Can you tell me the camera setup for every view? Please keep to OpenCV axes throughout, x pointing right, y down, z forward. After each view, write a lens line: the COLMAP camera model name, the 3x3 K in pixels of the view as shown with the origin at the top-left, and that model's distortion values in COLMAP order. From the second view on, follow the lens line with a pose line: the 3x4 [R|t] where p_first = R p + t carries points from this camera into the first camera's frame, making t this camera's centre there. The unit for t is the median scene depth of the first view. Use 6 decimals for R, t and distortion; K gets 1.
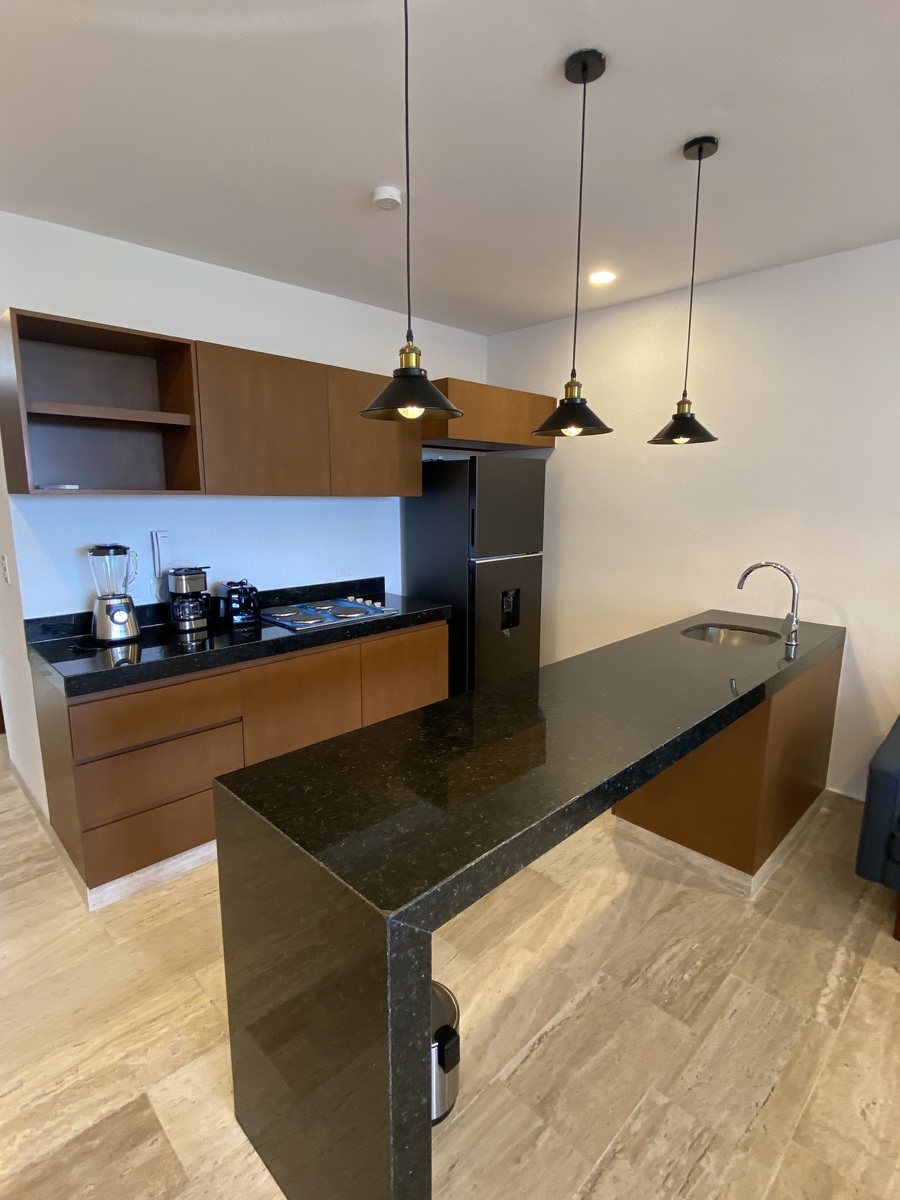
lens RADIAL K [[591.5, 0, 450.0], [0, 591.5, 600.0], [0, 0, 1]] dist [0.019017, -0.020321]
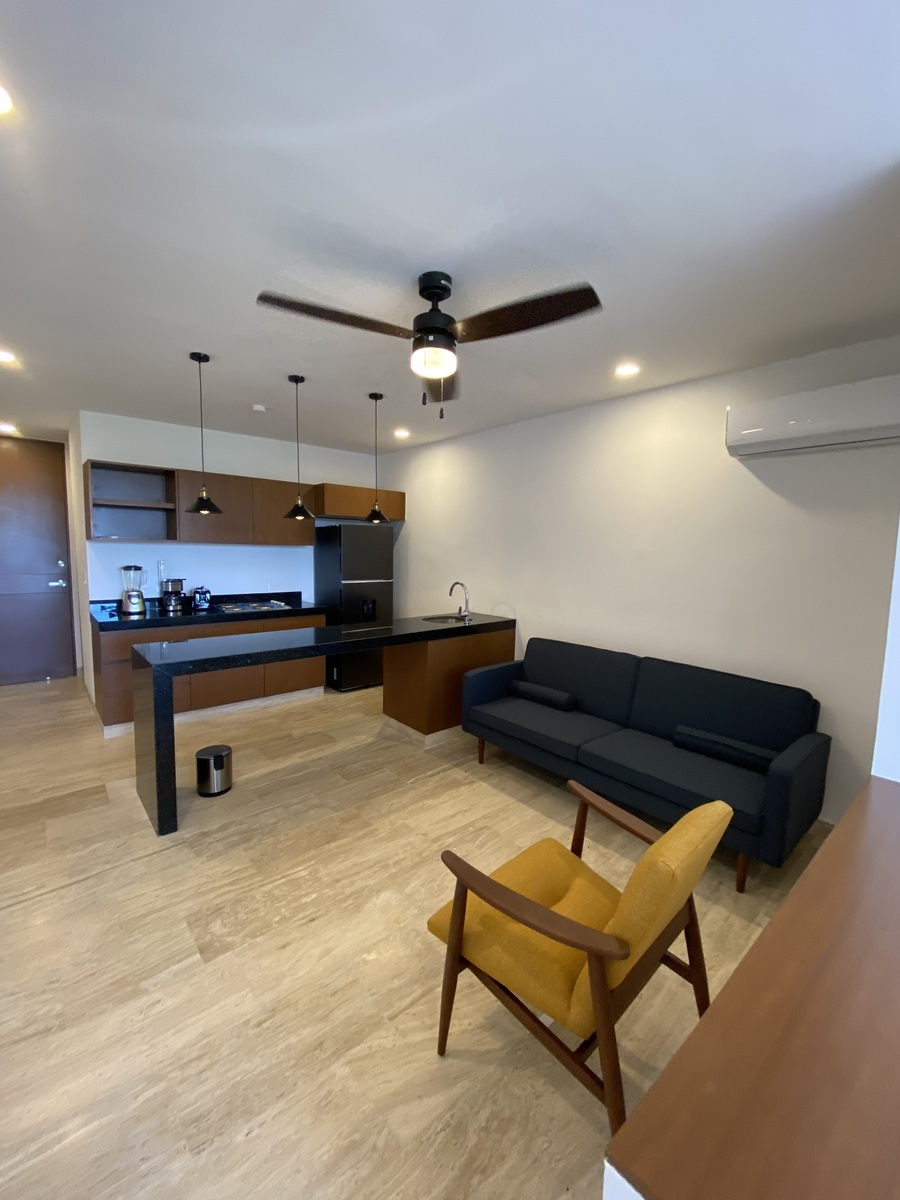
lens RADIAL K [[482.8, 0, 450.0], [0, 482.8, 600.0], [0, 0, 1]] dist [0.011912, -0.014748]
pose [[0.997973, 0.024517, -0.058722, 0.623184], [-0.028600, 0.997156, -0.069727, 0.111136], [0.056846, 0.071265, 0.995836, -0.593796]]
